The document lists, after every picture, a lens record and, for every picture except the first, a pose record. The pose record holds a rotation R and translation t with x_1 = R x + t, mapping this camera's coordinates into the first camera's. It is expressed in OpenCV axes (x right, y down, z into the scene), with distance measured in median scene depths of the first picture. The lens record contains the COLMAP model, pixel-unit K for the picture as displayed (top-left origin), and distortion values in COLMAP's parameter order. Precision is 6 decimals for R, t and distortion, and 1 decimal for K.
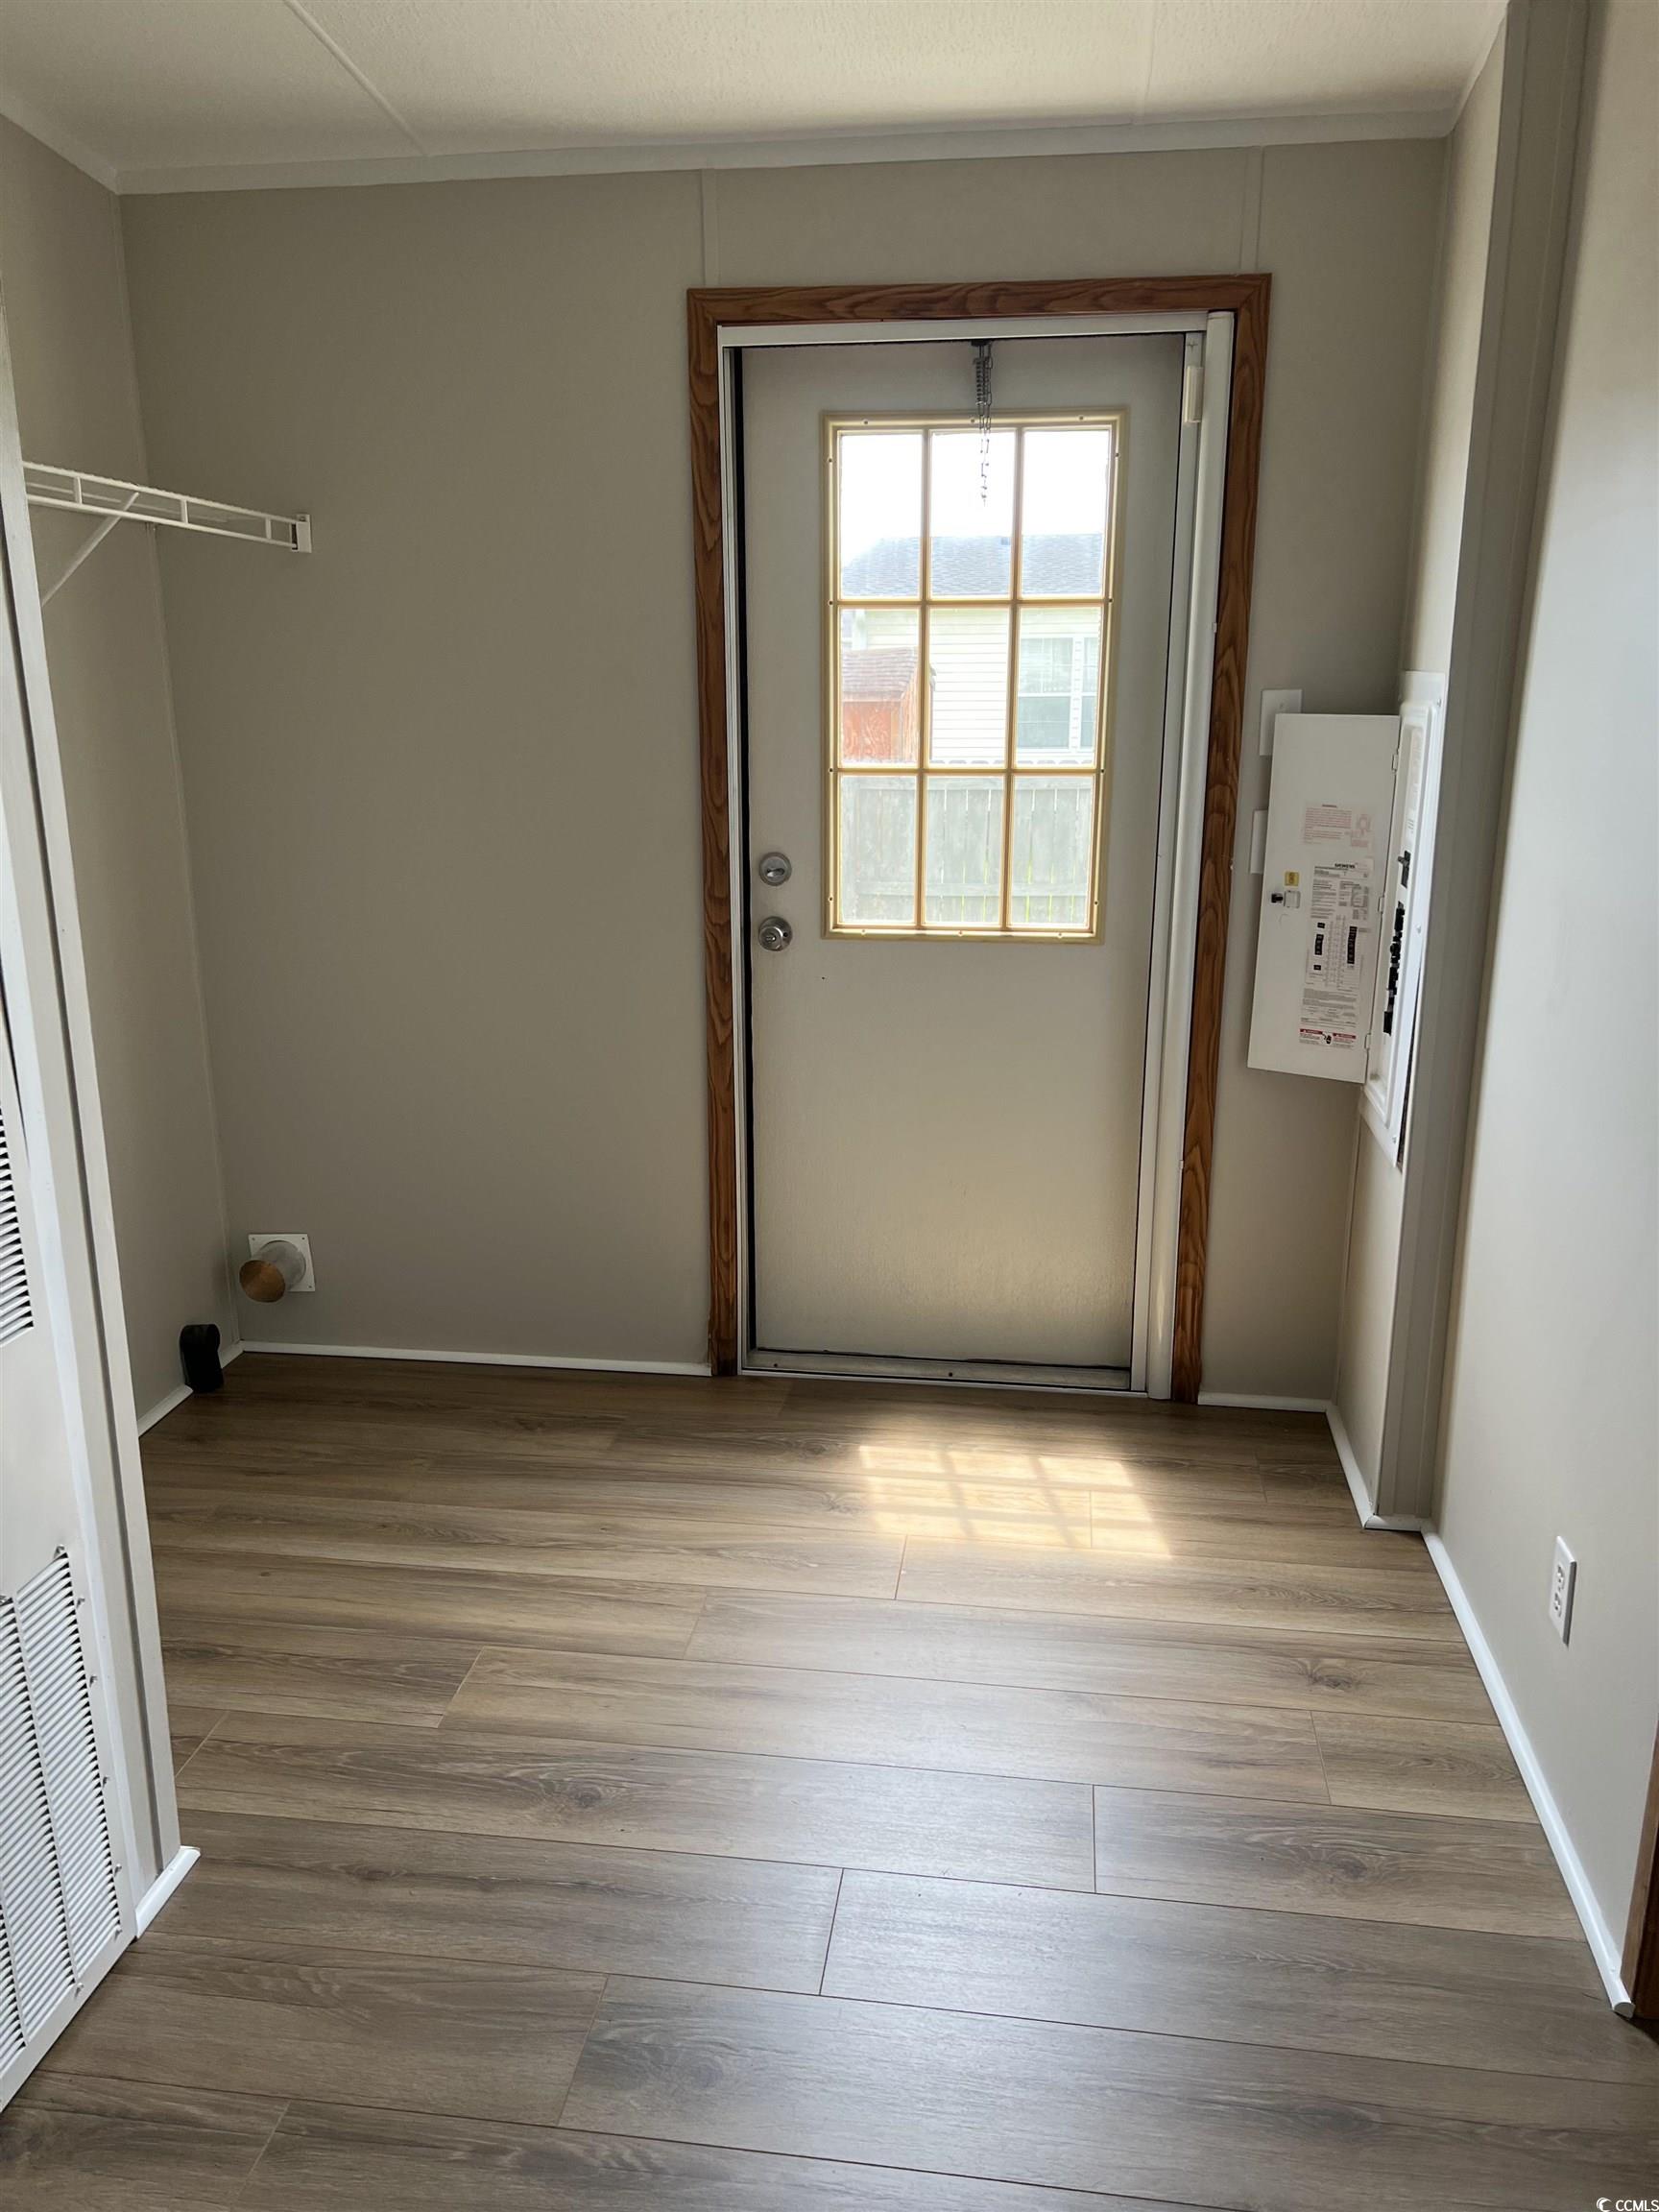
lens RADIAL K [[1663.7, 0, 829.5], [0, 1663.7, 1106.0], [0, 0, 1]] dist [0.042428, -0.032875]
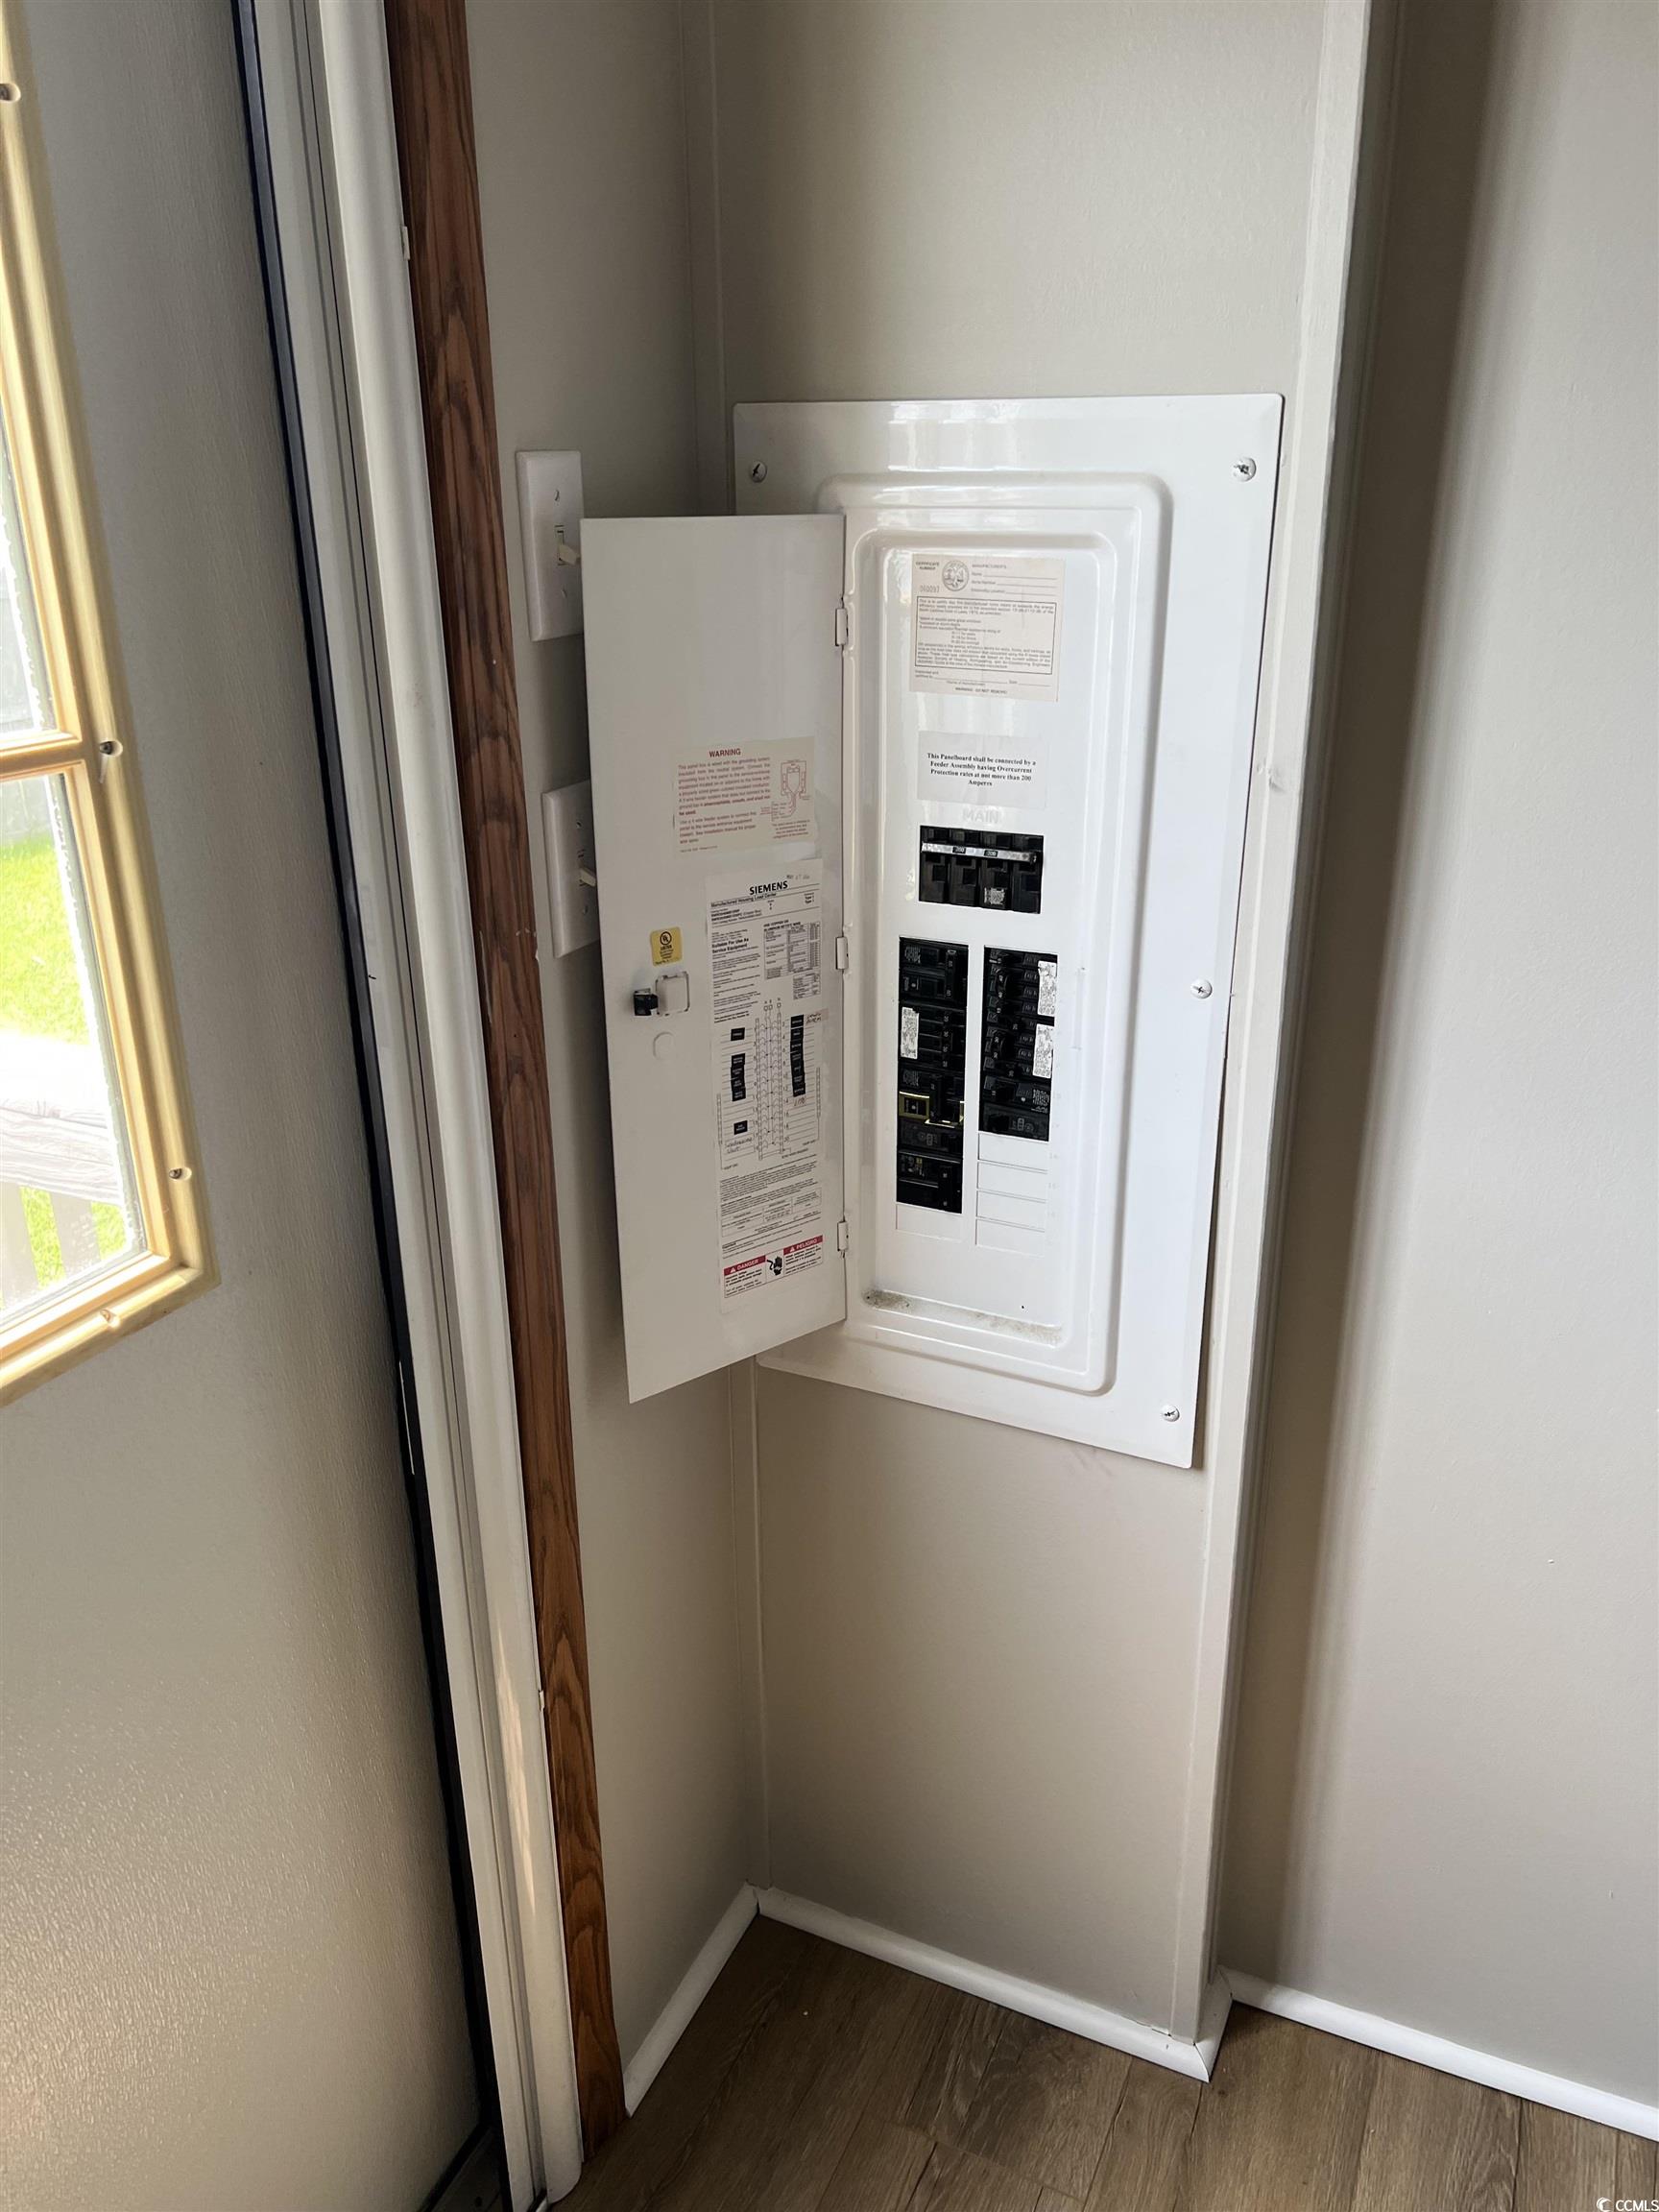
lens RADIAL K [[1667.0, 0, 829.5], [0, 1667.0, 1106.0], [0, 0, 1]] dist [0.124302, -0.195856]
pose [[0.290276, -0.346989, 0.891818, -0.082863], [0.248922, 0.927242, 0.279751, -0.204133], [-0.924001, 0.140788, 0.355529, 0.832048]]
